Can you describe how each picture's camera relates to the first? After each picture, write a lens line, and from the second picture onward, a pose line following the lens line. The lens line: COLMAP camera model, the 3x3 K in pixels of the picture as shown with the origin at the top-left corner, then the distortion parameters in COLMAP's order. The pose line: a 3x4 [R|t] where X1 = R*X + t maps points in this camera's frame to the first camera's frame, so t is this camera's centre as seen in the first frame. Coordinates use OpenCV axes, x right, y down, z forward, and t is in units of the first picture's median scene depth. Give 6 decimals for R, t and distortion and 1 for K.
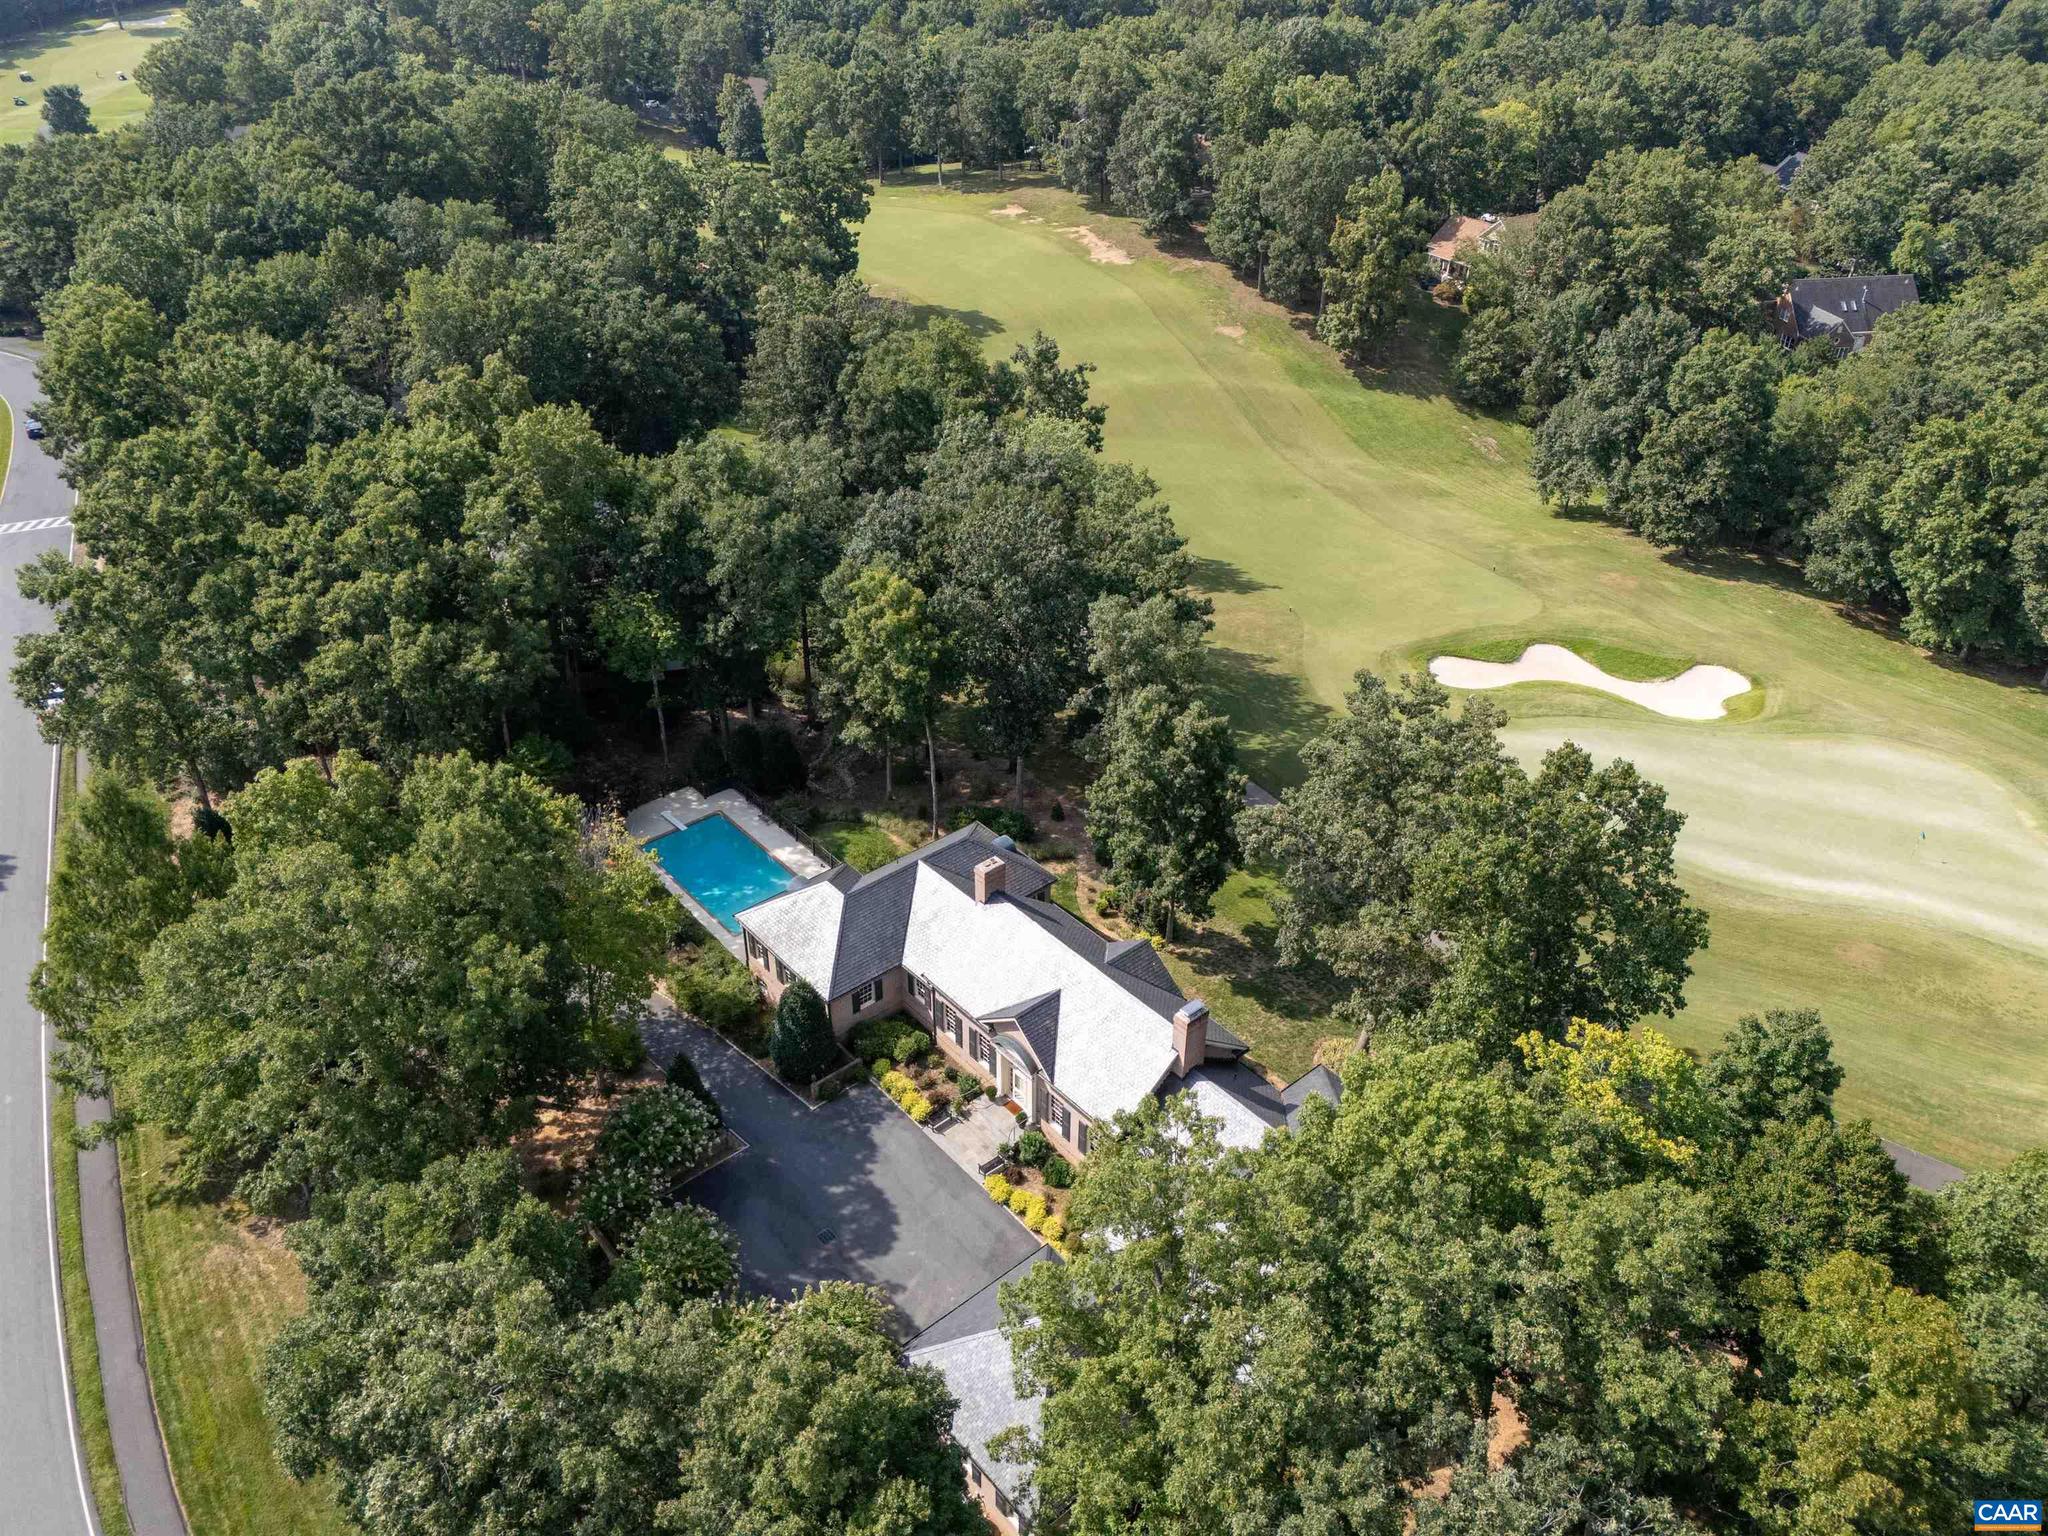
lens RADIAL K [[1486.7, 0, 1024.0], [0, 1486.7, 768.0], [0, 0, 1]] dist [0.064239, -0.056813]
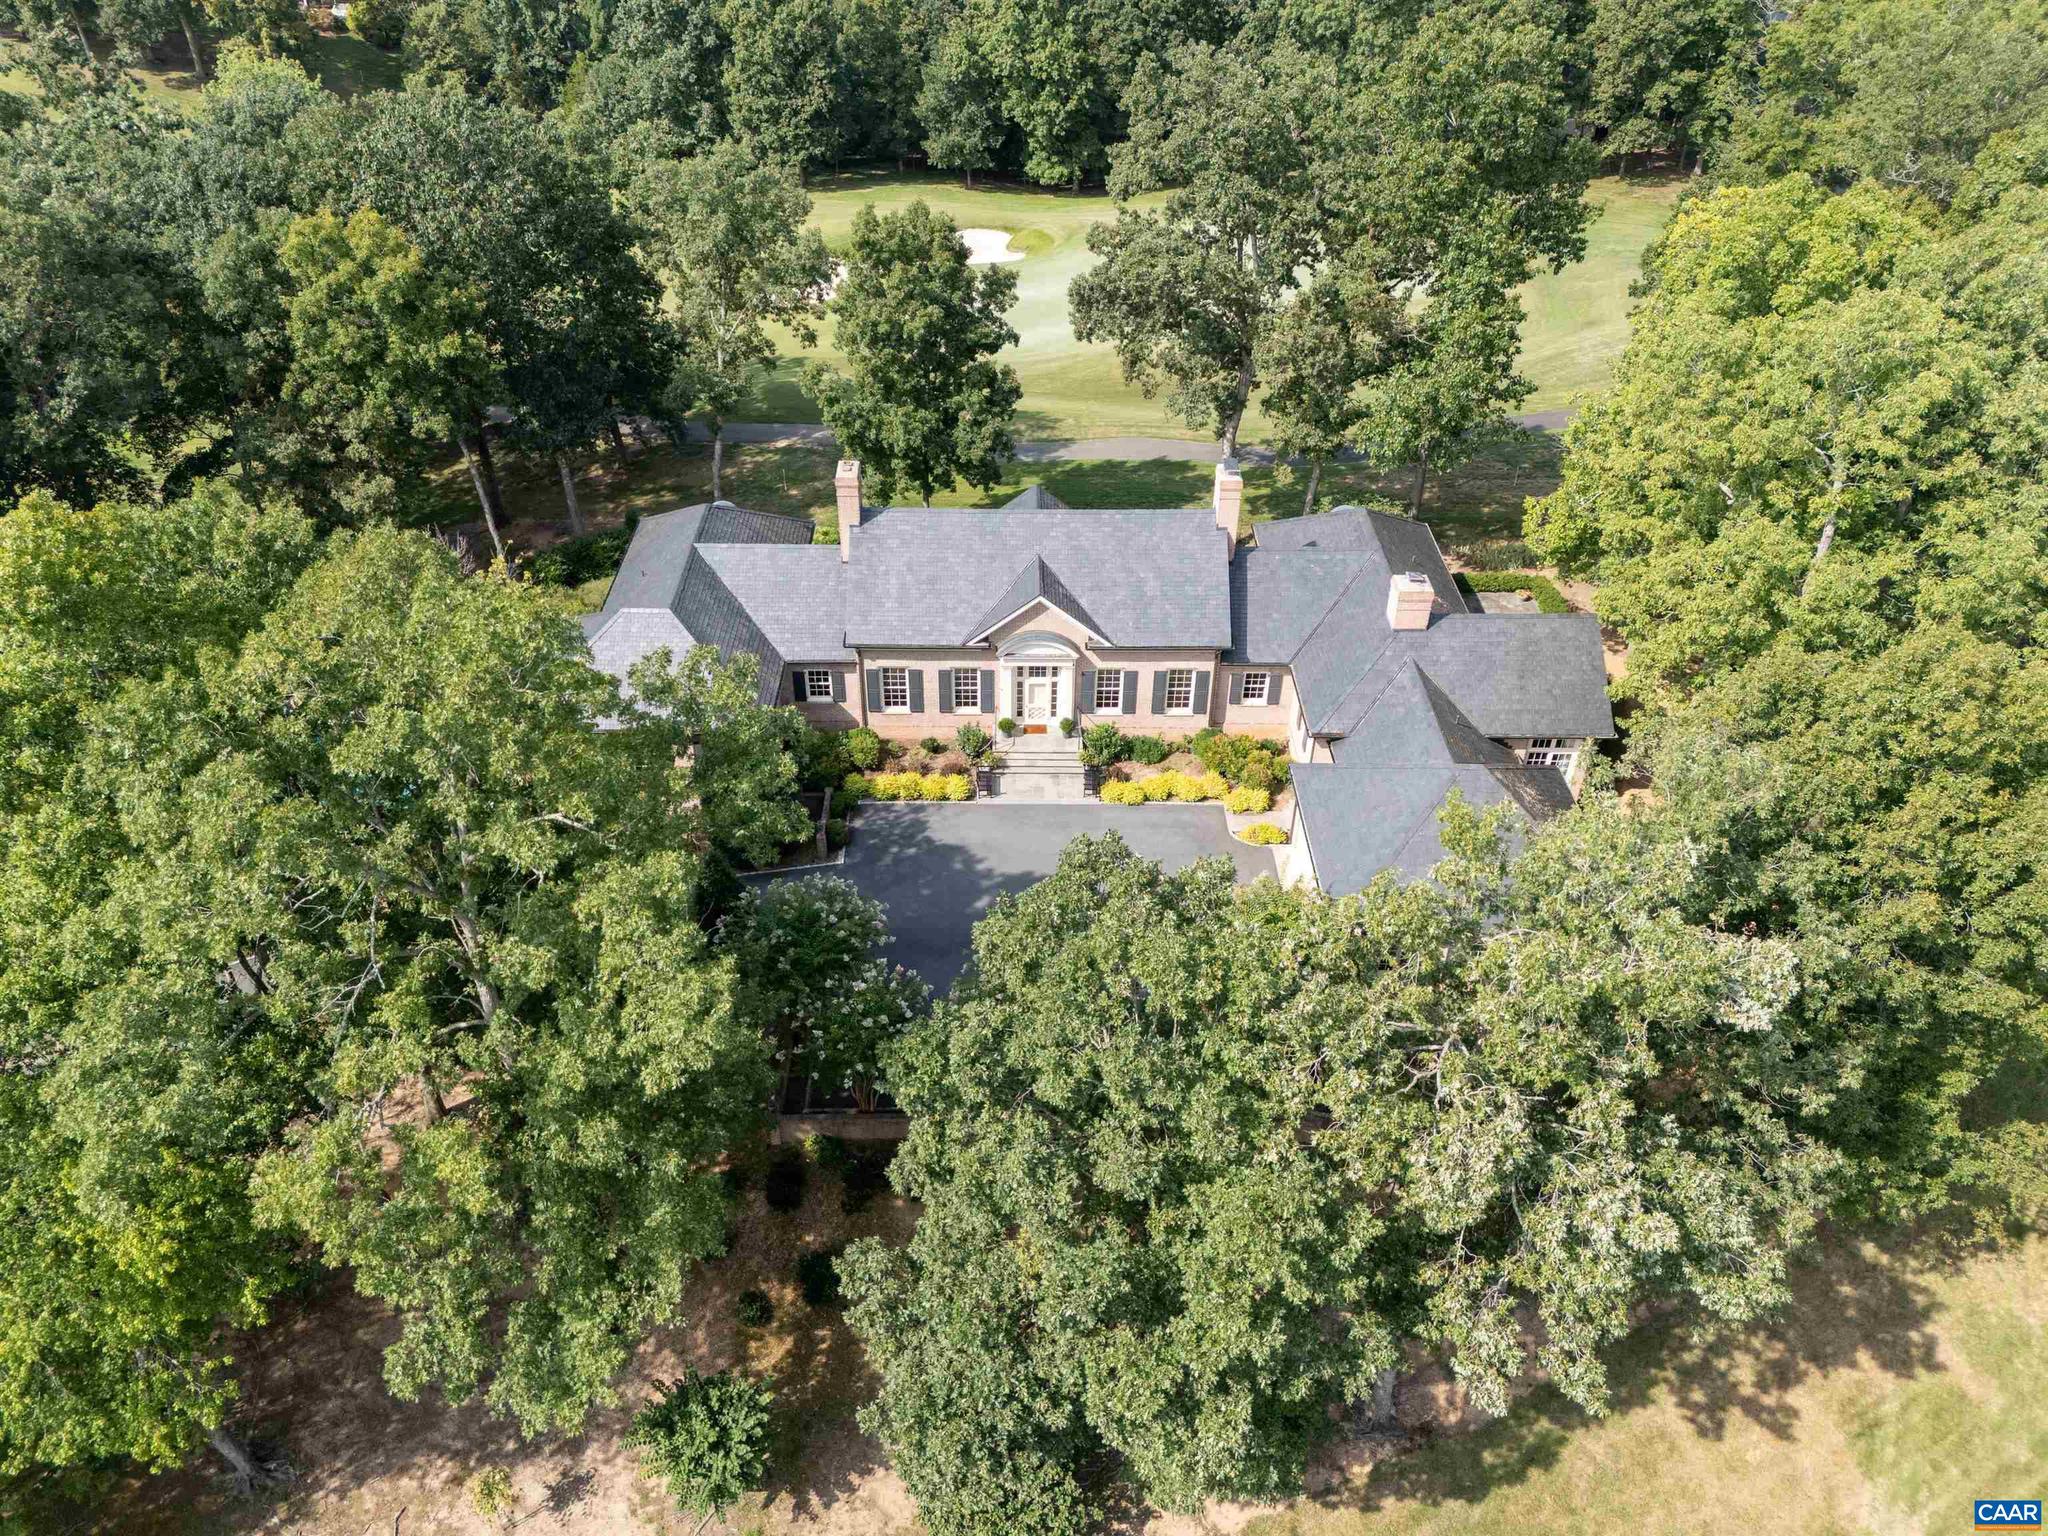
lens RADIAL K [[1486.7, 0, 1024.0], [0, 1486.7, 768.0], [0, 0, 1]] dist [0.064239, -0.056813]
pose [[0.645368, -0.458159, 0.611220, -0.265290], [0.413481, 0.882327, 0.224795, 0.036685], [-0.642288, 0.107652, 0.758866, 0.223615]]
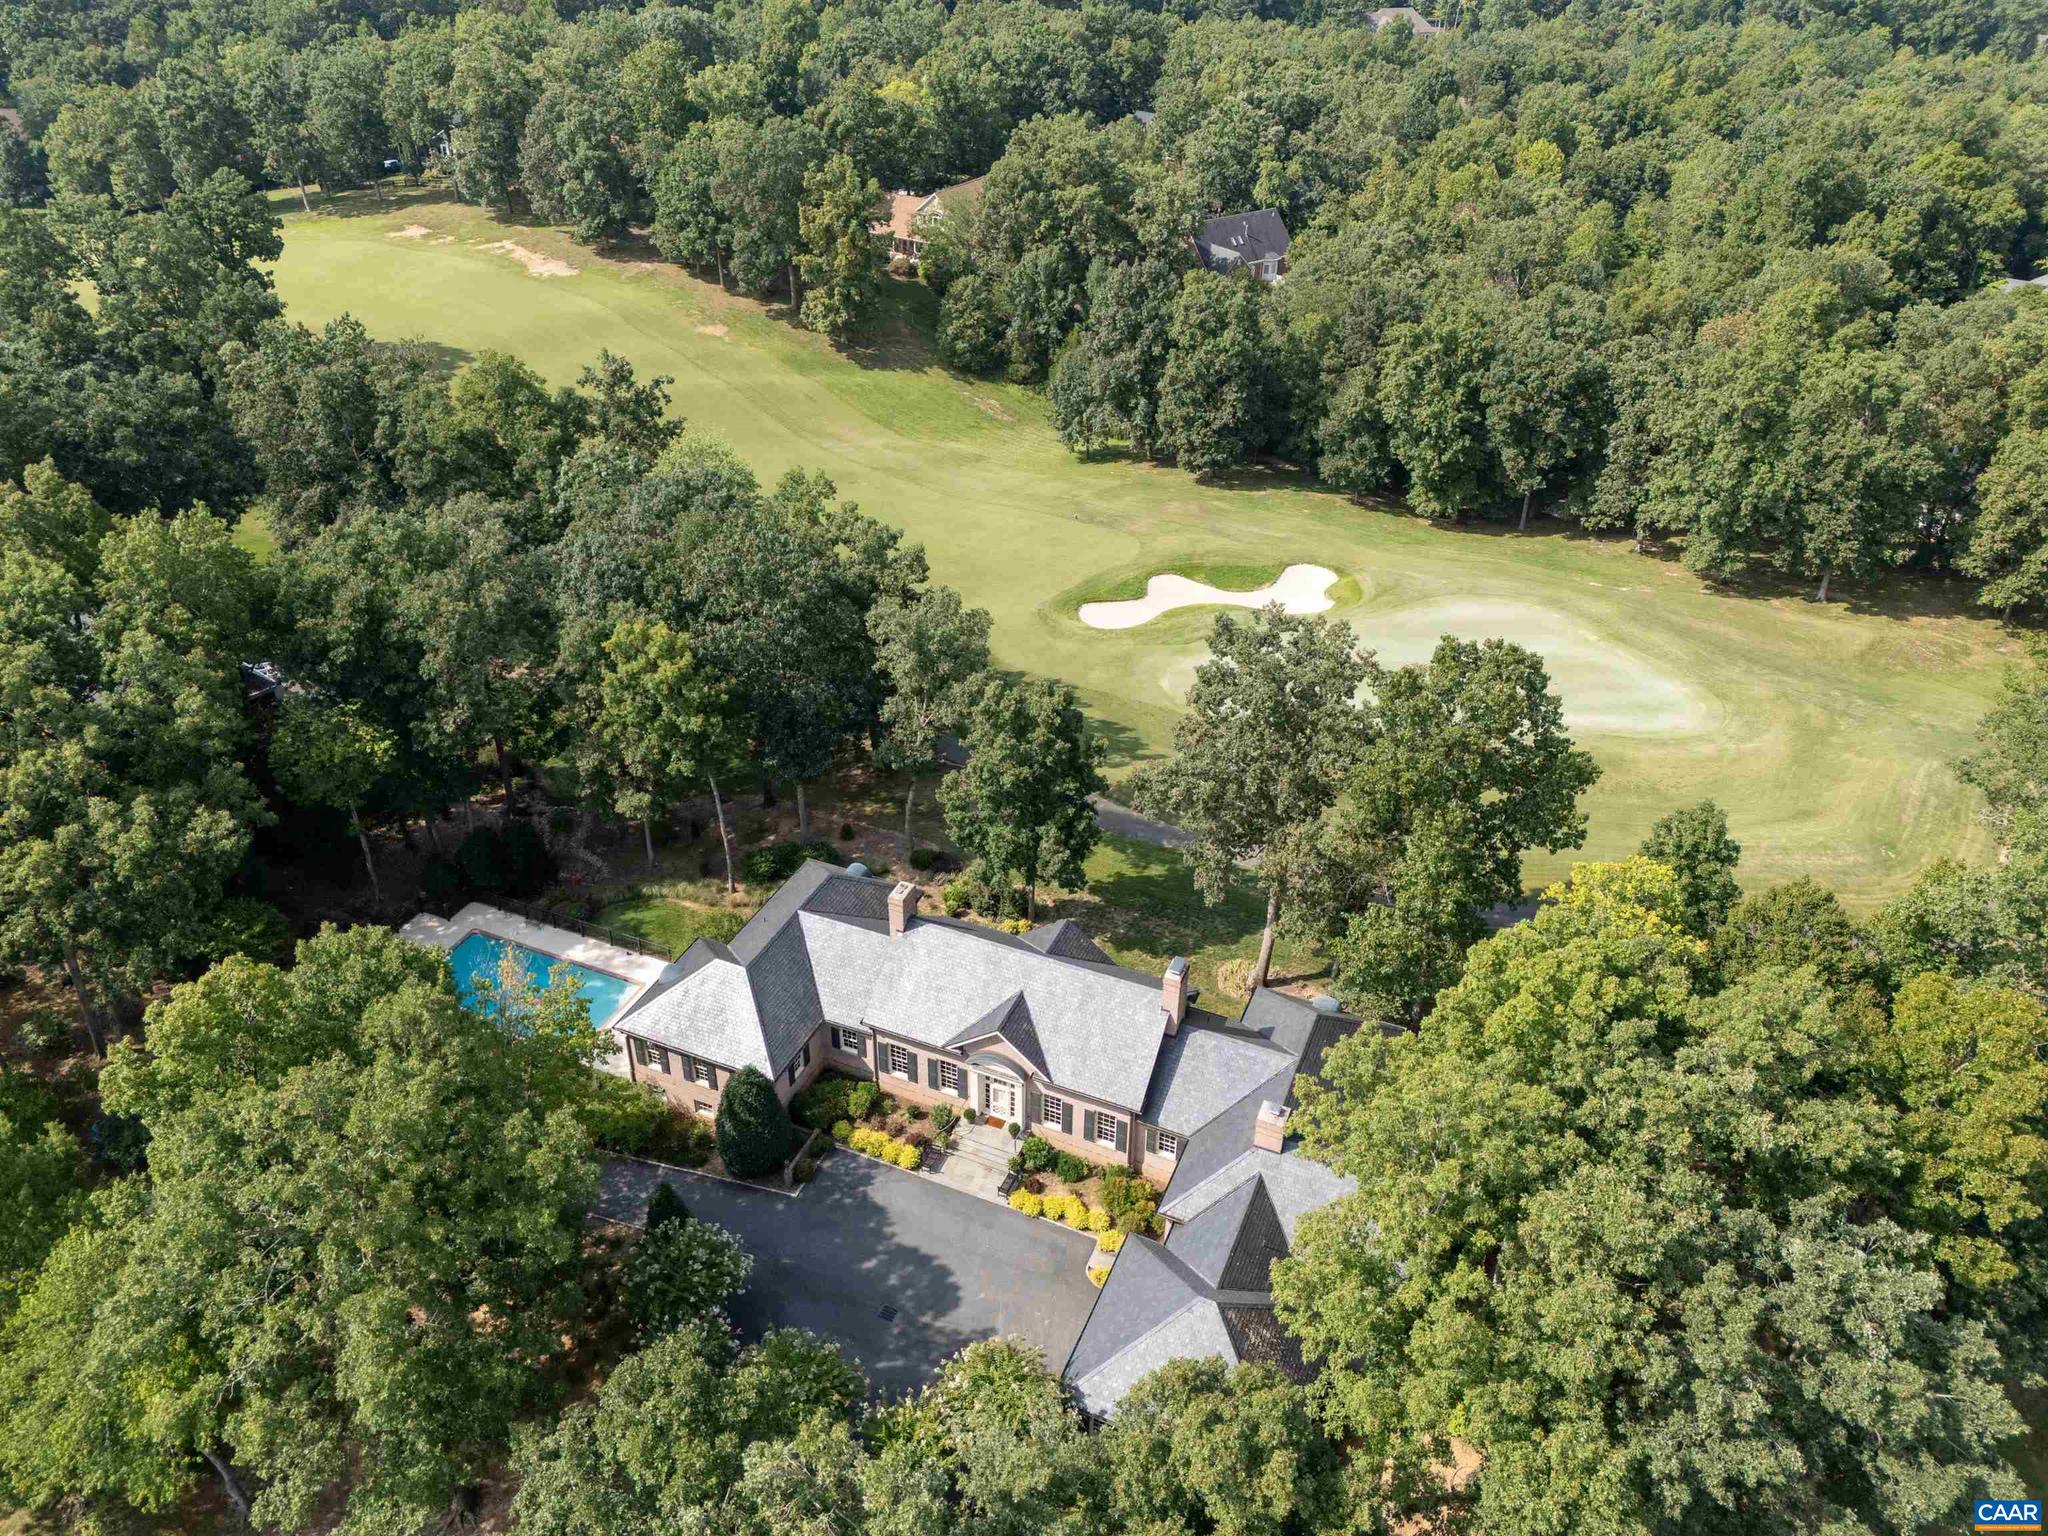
lens RADIAL K [[1486.7, 0, 1024.0], [0, 1486.7, 768.0], [0, 0, 1]] dist [0.064239, -0.056813]
pose [[0.898098, -0.238657, 0.369408, -0.158955], [0.236792, 0.970214, 0.051124, -0.023415], [-0.370606, 0.041558, 0.927860, 0.040252]]
